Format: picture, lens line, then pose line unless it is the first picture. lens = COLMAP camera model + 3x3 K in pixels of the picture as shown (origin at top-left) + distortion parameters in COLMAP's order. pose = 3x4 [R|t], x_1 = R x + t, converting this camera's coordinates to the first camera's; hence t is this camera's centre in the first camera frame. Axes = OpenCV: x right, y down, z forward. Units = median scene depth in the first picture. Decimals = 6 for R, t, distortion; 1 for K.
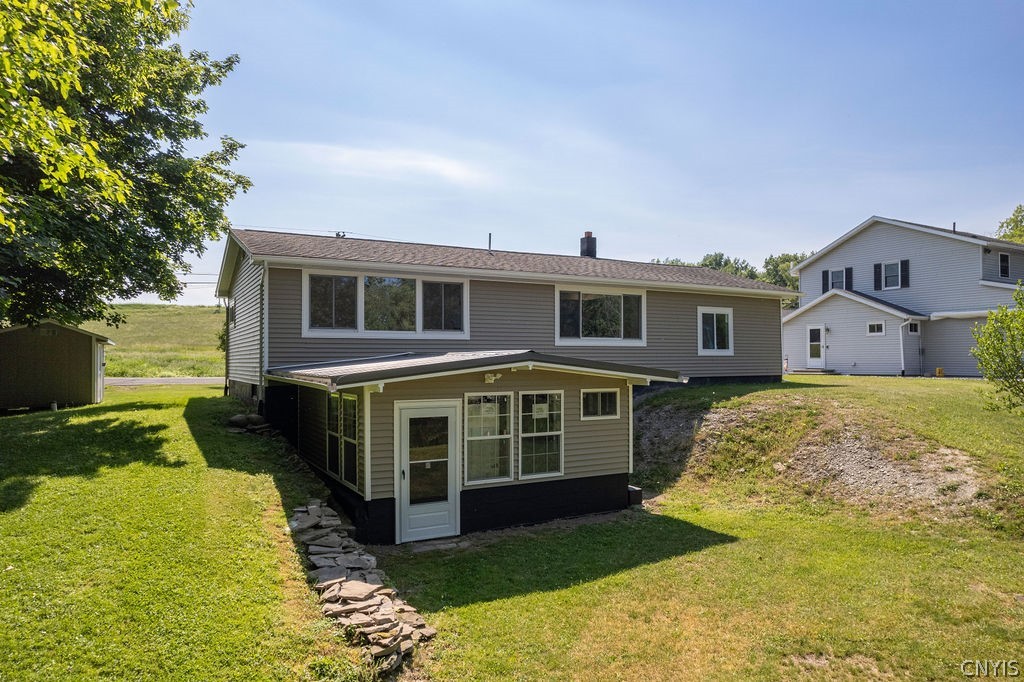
lens RADIAL K [[660.3, 0, 513.3], [0, 660.3, 343.9], [0, 0, 1]] dist [-0.068941, 0.056235]
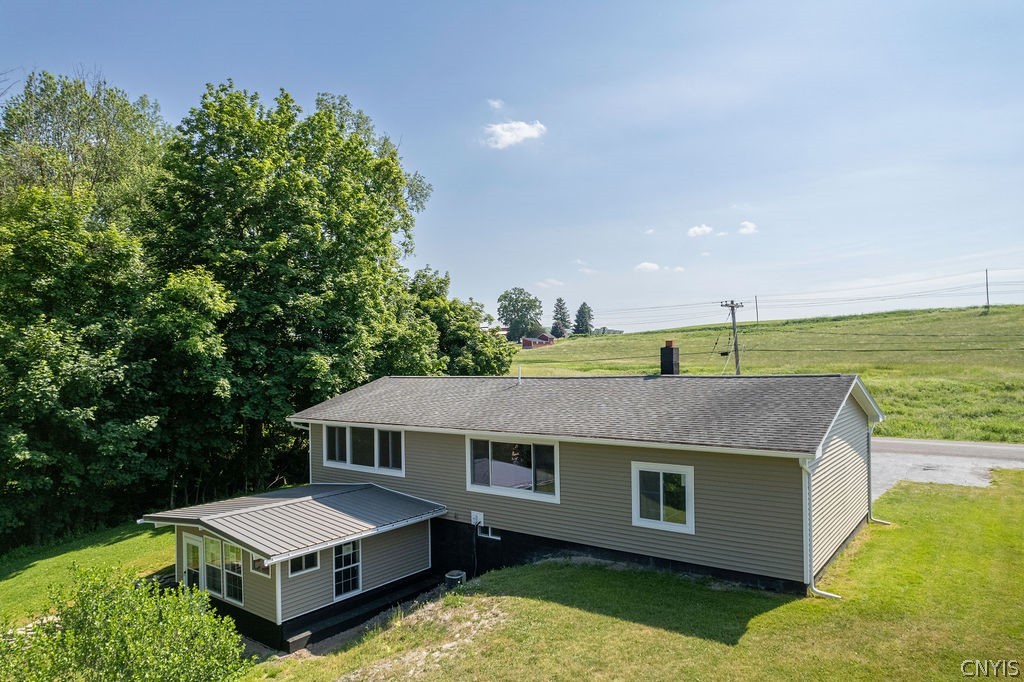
lens RADIAL K [[660.3, 0, 509.2], [0, 660.3, 343.6], [0, 0, 1]] dist [-0.068941, 0.056235]
pose [[0.402998, -0.028109, -0.914769, 1.028479], [0.034566, 0.999283, -0.015479, -0.207639], [0.914548, -0.025382, 0.403680, 0.621595]]
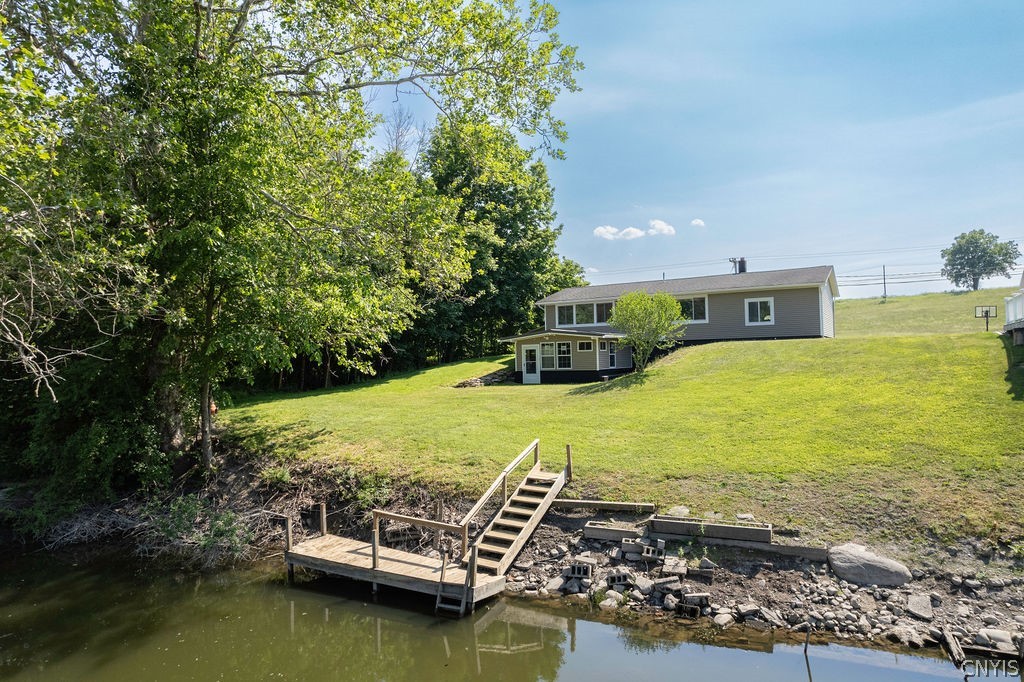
lens RADIAL K [[660.3, 0, 518.9], [0, 660.3, 345.2], [0, 0, 1]] dist [-0.068941, 0.056235]
pose [[0.512846, -0.027977, -0.858024, 1.661881], [0.041394, 0.999112, -0.007836, 0.064908], [0.857482, -0.031498, 0.513549, -0.507552]]
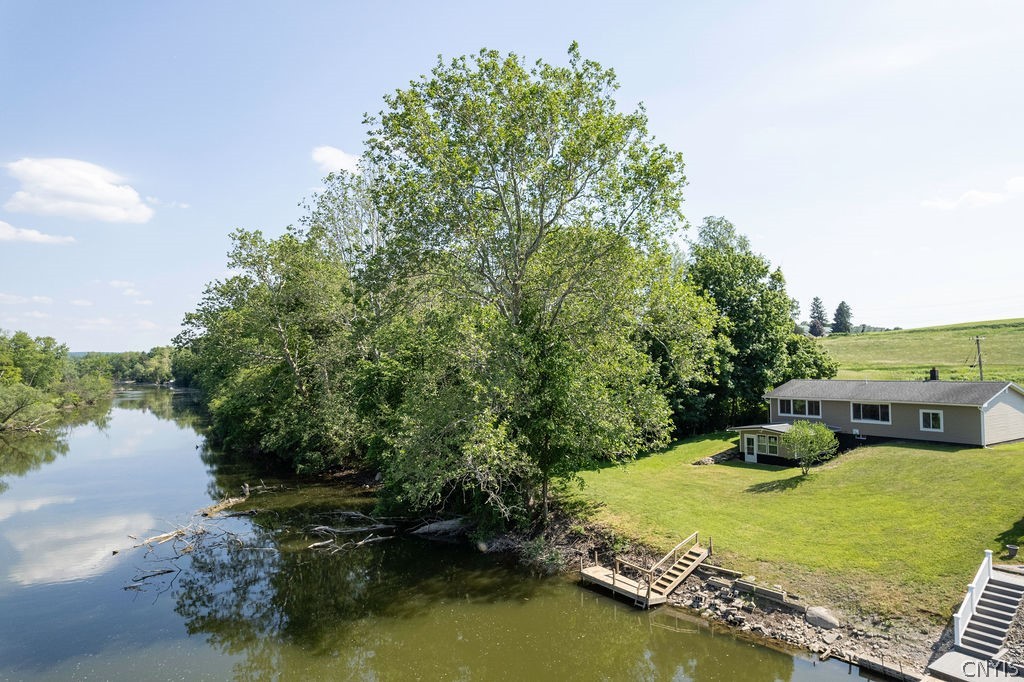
lens RADIAL K [[660.3, 0, 519.7], [0, 660.3, 337.5], [0, 0, 1]] dist [-0.068941, 0.056235]
pose [[0.078739, -0.033716, -0.996325, 2.730495], [0.039468, 0.998750, -0.030679, -0.328993], [0.996114, -0.036907, 0.079971, -0.651432]]
